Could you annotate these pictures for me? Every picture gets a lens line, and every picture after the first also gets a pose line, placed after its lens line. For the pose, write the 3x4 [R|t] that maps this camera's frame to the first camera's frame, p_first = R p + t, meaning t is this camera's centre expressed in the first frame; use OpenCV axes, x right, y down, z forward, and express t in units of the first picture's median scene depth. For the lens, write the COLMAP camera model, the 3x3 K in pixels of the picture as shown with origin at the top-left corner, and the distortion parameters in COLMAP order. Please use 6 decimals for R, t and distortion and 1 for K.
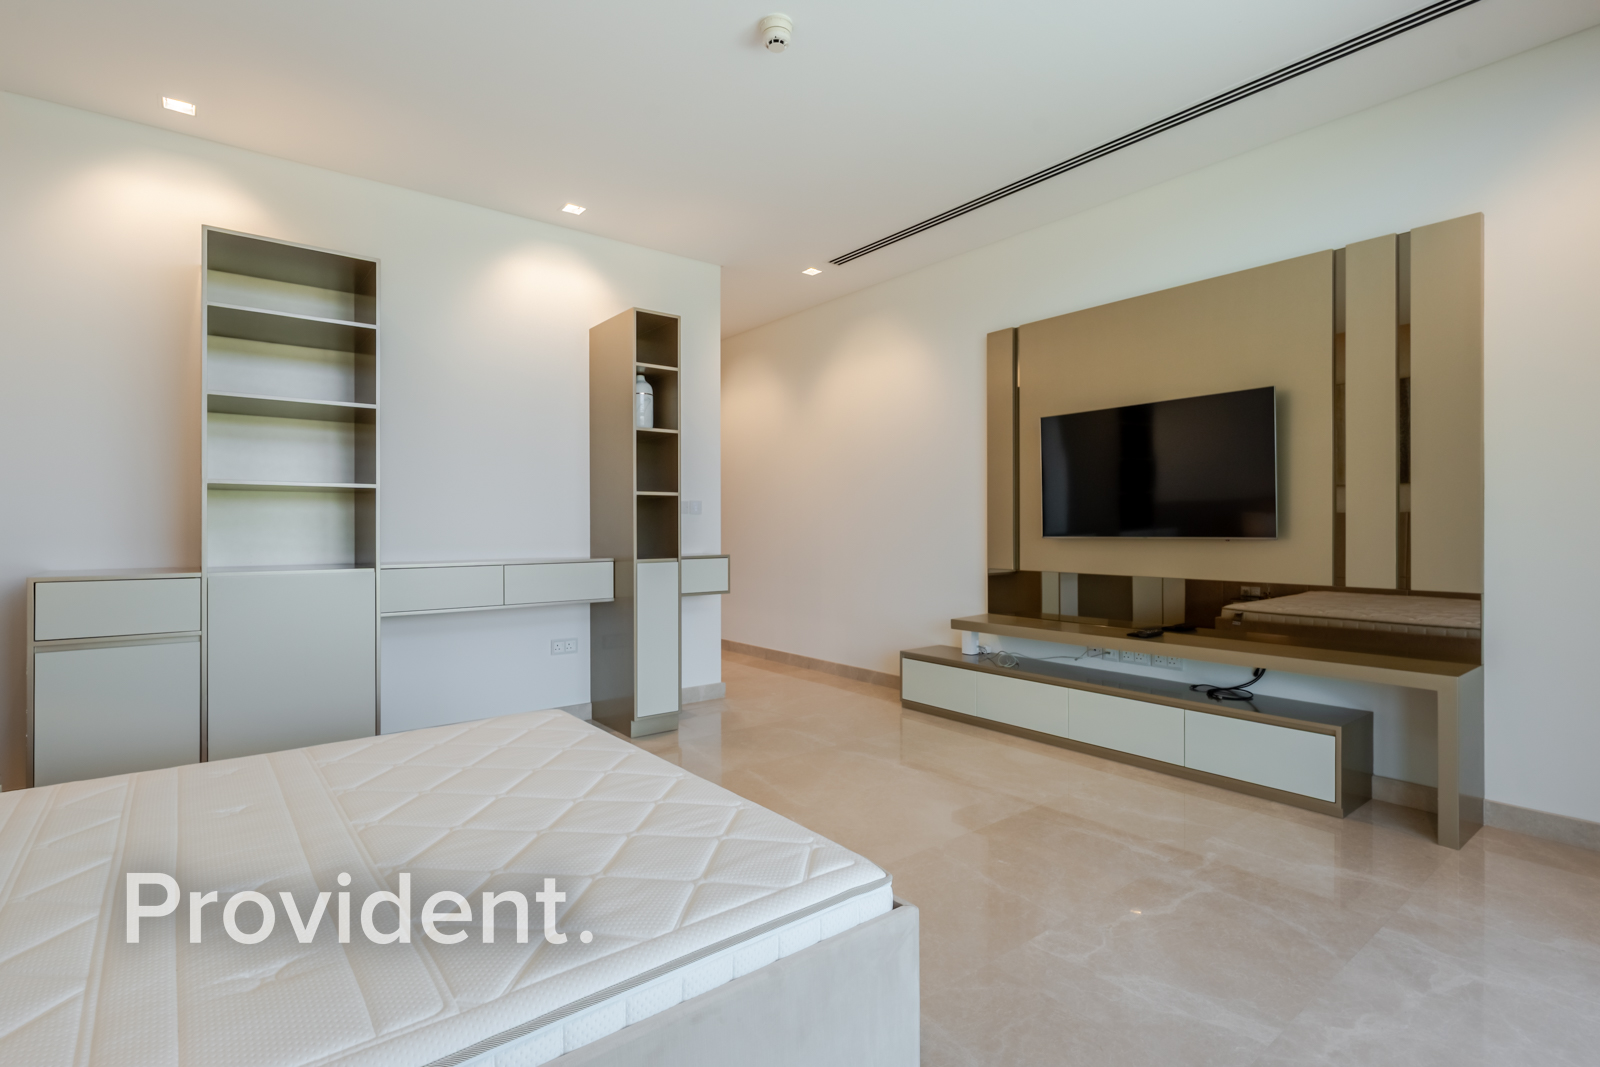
lens RADIAL K [[759.1, 0, 799.1], [0, 759.1, 526.8], [0, 0, 1]] dist [-0.002056, -0.000402]
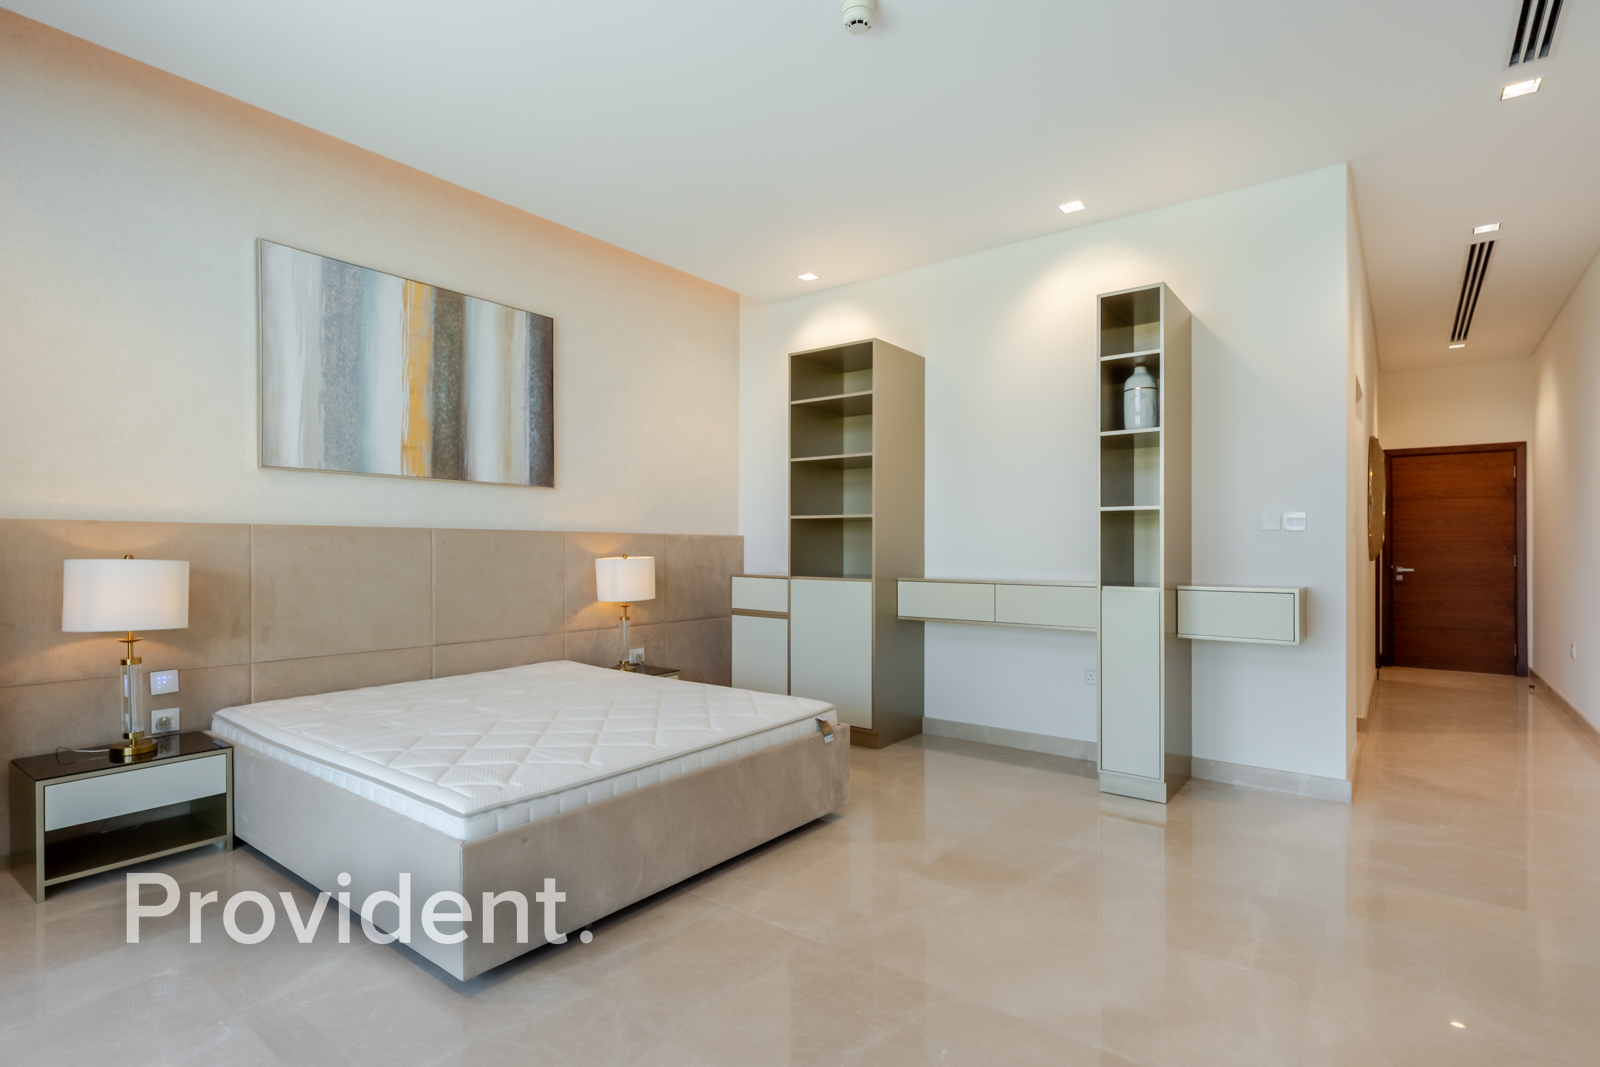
lens RADIAL K [[788.3, 0, 799.2], [0, 788.3, 548.2], [0, 0, 1]] dist [0.000957, -0.000103]
pose [[0.241484, 0.005209, -0.970391, 0.804929], [-0.002523, 0.999986, 0.004740, -0.004346], [0.970402, 0.001304, 0.241493, 0.627855]]
